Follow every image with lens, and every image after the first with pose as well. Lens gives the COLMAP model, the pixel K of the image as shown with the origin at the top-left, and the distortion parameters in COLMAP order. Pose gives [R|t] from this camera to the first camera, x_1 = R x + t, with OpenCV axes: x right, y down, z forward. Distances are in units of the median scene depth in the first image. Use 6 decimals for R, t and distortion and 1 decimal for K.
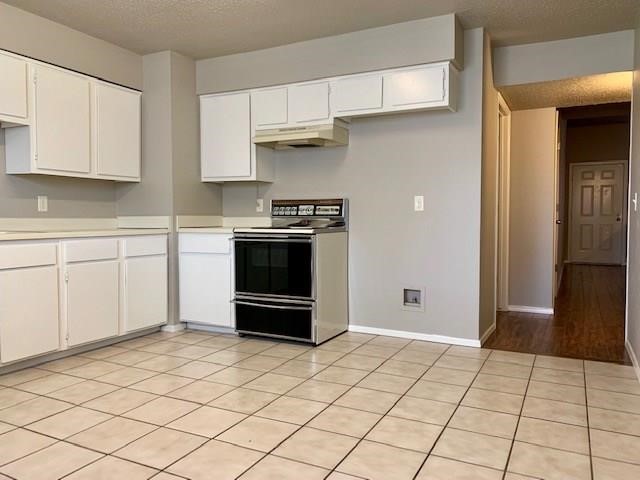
lens RADIAL K [[492.9, 0, 323.5], [0, 492.9, 237.6], [0, 0, 1]] dist [0.048333, -0.046654]
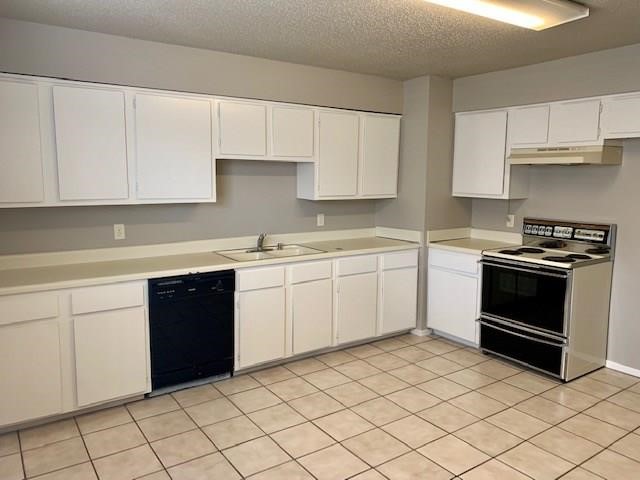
lens RADIAL K [[492.9, 0, 320.2], [0, 492.9, 236.1], [0, 0, 1]] dist [0.048333, -0.046654]
pose [[0.883813, 0.062635, -0.463629, -0.004745], [-0.021844, 0.995441, 0.092840, -0.139625], [0.467331, -0.071926, 0.881152, -0.062403]]
